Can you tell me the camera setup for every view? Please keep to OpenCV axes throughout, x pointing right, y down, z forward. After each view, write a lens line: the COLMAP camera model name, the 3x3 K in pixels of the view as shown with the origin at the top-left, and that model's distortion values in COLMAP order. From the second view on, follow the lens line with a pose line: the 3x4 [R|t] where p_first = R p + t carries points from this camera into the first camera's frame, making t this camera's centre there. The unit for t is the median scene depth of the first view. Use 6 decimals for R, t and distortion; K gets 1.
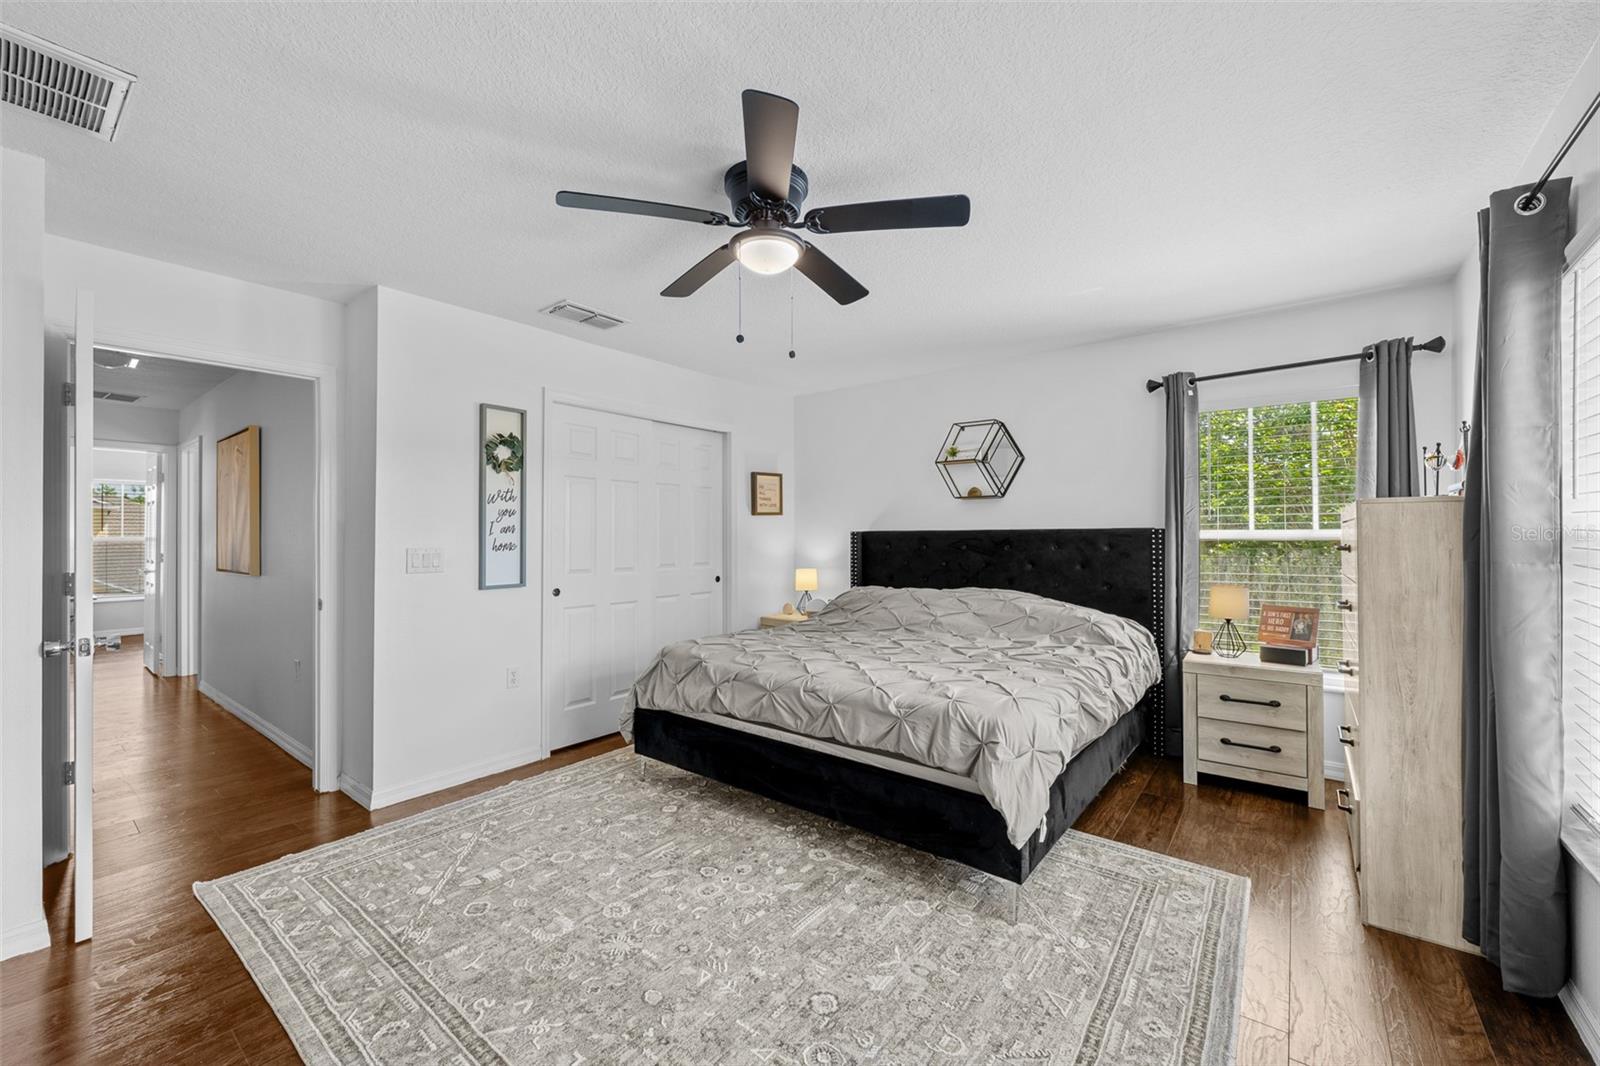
lens RADIAL K [[648.3, 0, 806.9], [0, 648.3, 532.0], [0, 0, 1]] dist [0.000840, -0.000240]
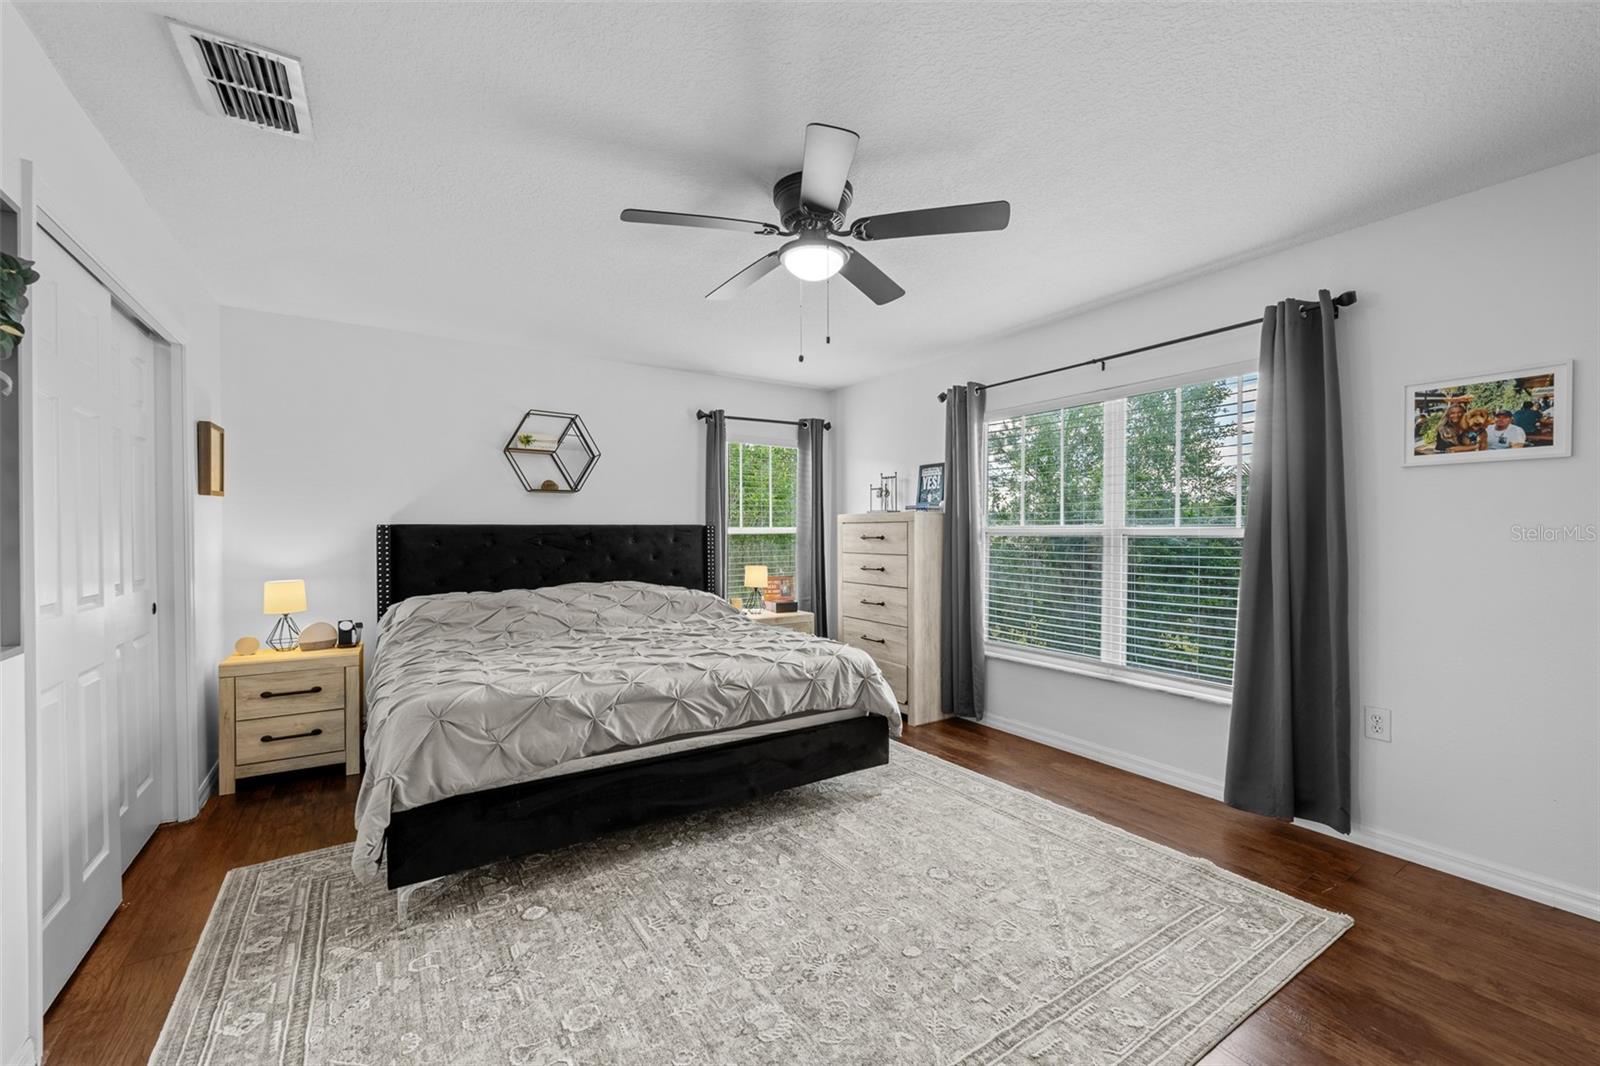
lens RADIAL K [[648.3, 0, 802.8], [0, 648.3, 535.7], [0, 0, 1]] dist [0.000840, -0.000240]
pose [[0.310751, -0.005356, 0.950476, -0.791819], [-0.005515, 0.999957, 0.007438, 0.006030], [-0.950475, -0.007553, 0.310708, 0.500874]]
